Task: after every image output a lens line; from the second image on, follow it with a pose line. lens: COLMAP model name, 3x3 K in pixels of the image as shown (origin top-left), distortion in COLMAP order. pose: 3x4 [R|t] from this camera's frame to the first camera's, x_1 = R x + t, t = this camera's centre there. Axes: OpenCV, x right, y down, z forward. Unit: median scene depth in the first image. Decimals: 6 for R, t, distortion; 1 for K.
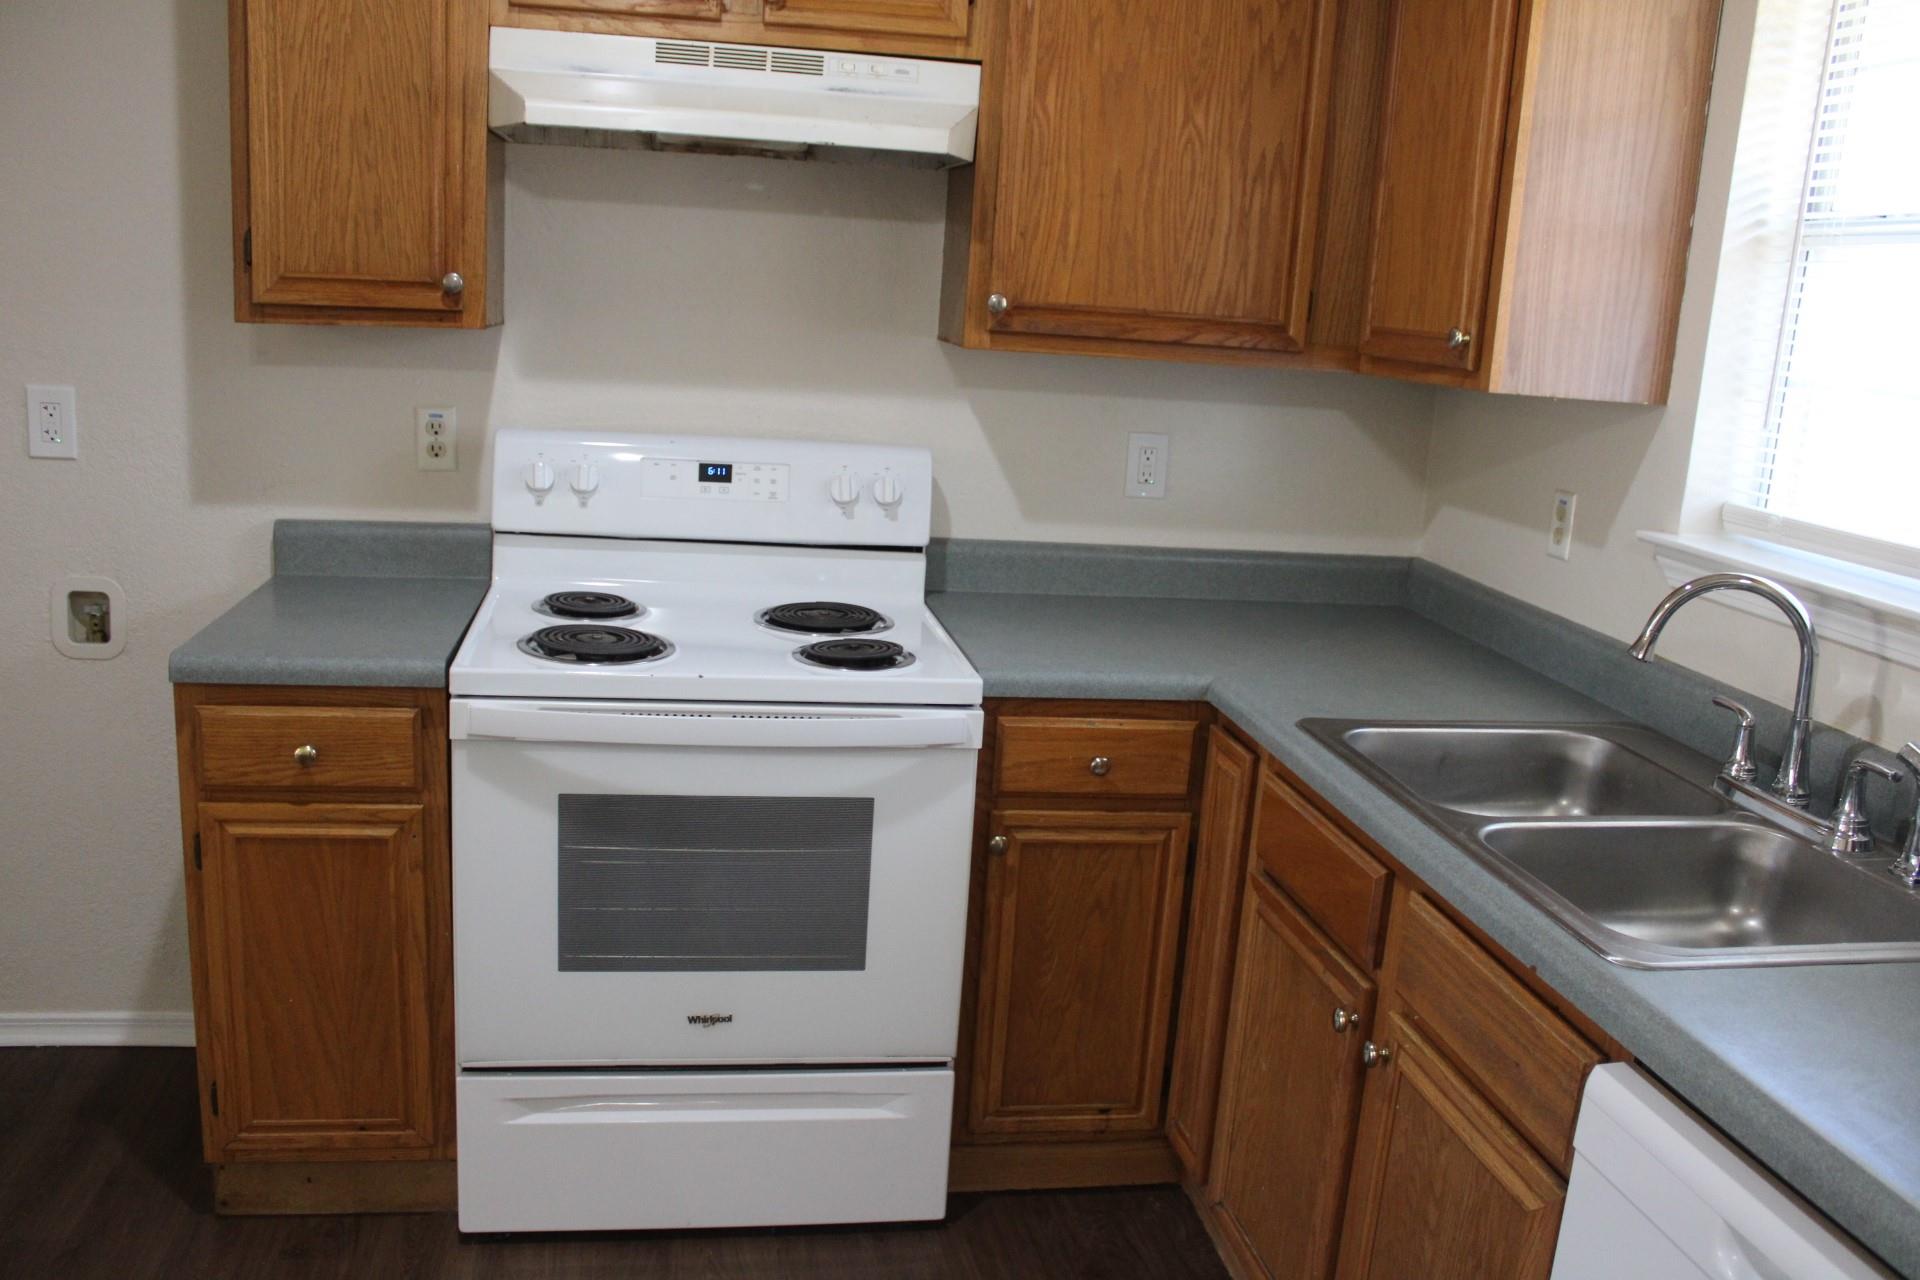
lens RADIAL K [[1603.7, 0, 960.0], [0, 1603.7, 640.0], [0, 0, 1]] dist [-0.182398, 0.163113]
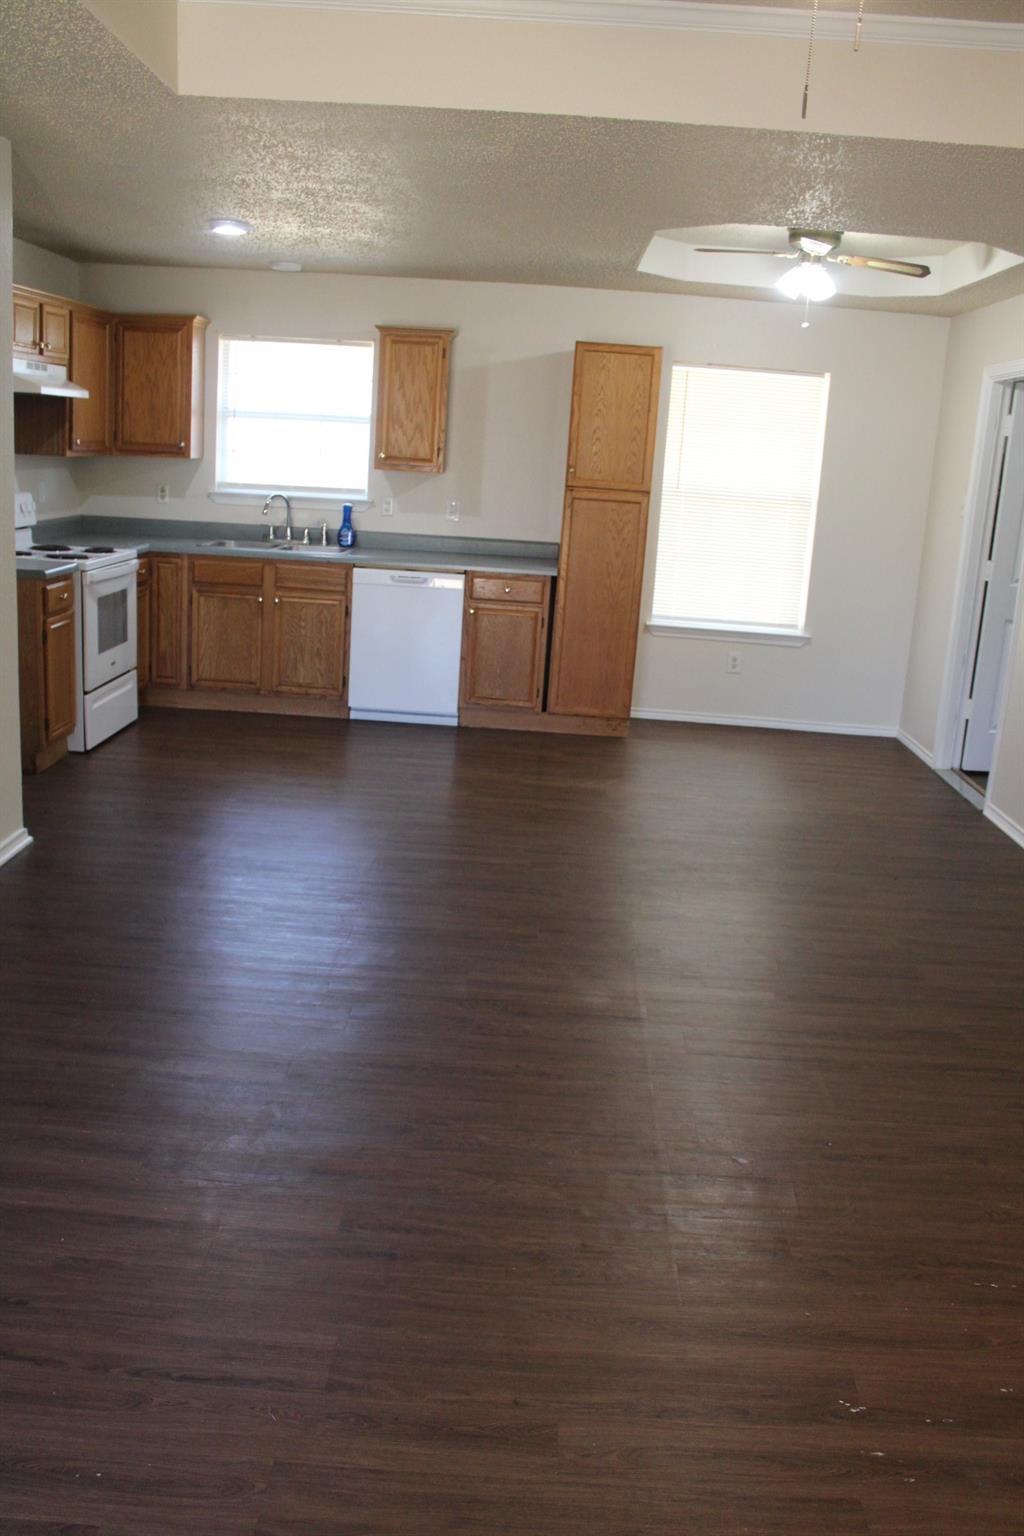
lens RADIAL K [[1297.0, 0, 508.7], [0, 1297.0, 791.8], [0, 0, 1]] dist [-0.174438, 0.162417]
pose [[0.208855, -0.303010, 0.929820, -2.488366], [0.162189, 0.948353, 0.272620, -0.097697], [-0.964404, 0.093869, 0.247213, -0.429510]]
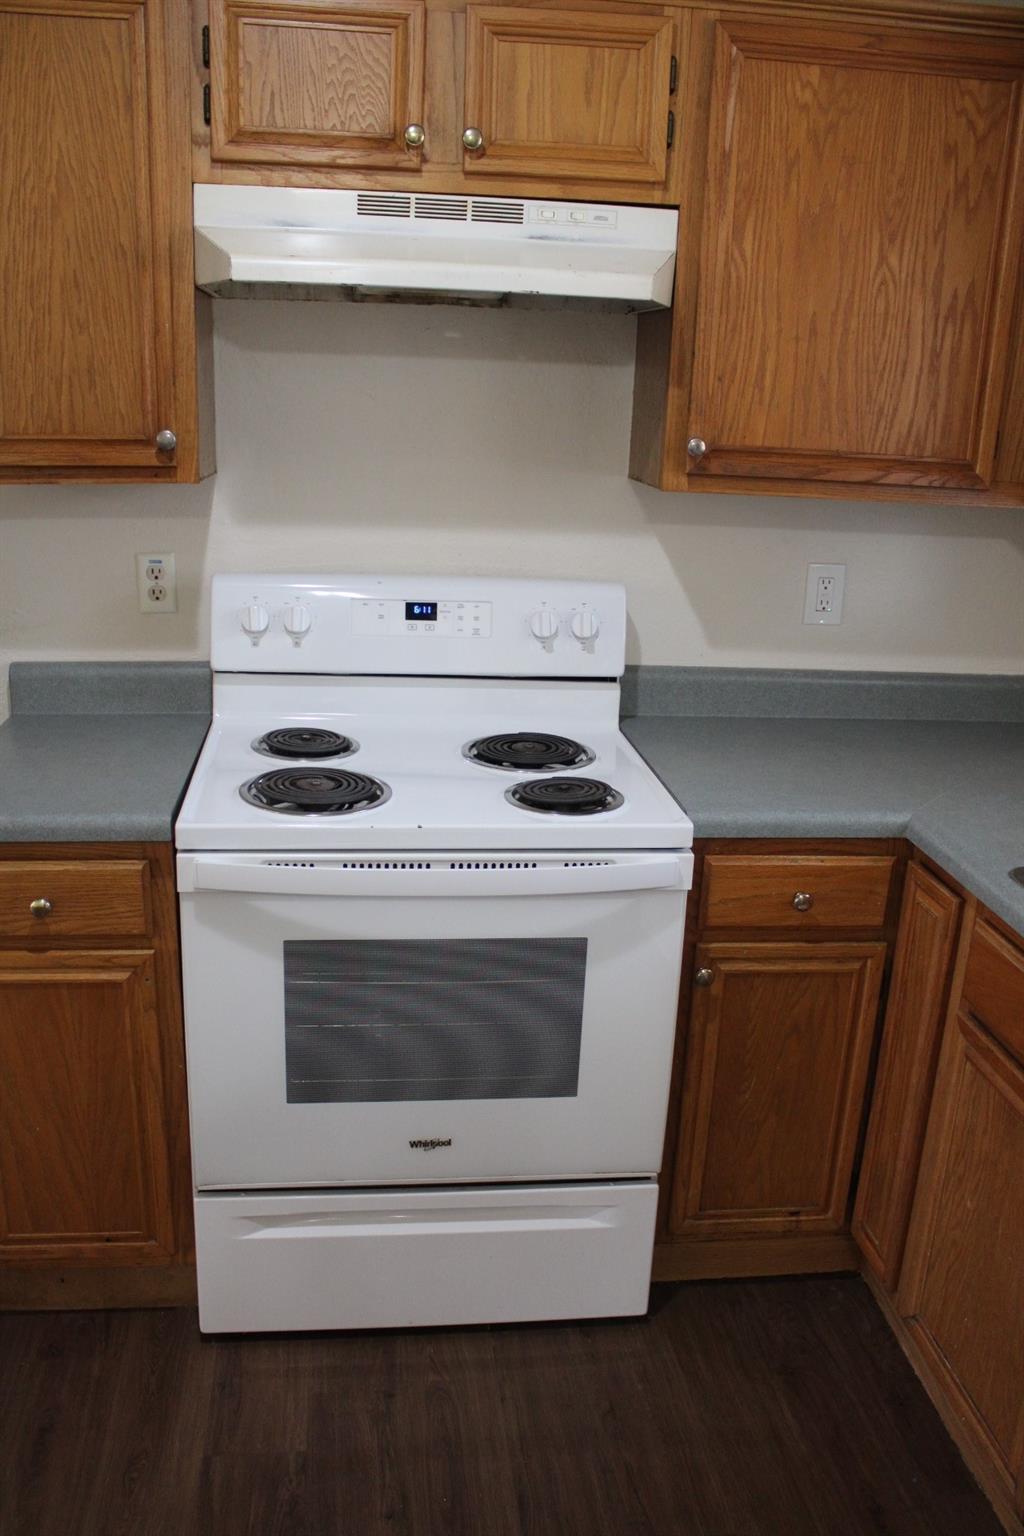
lens RADIAL K [[1283.0, 0, 506.1], [0, 1283.0, 784.8], [0, 0, 1]] dist [-0.182398, 0.163113]
pose [[0.998036, -0.007853, -0.062141, -0.051710], [0.012637, 0.996952, 0.076982, -0.061883], [0.061347, -0.077616, 0.995094, 0.175276]]
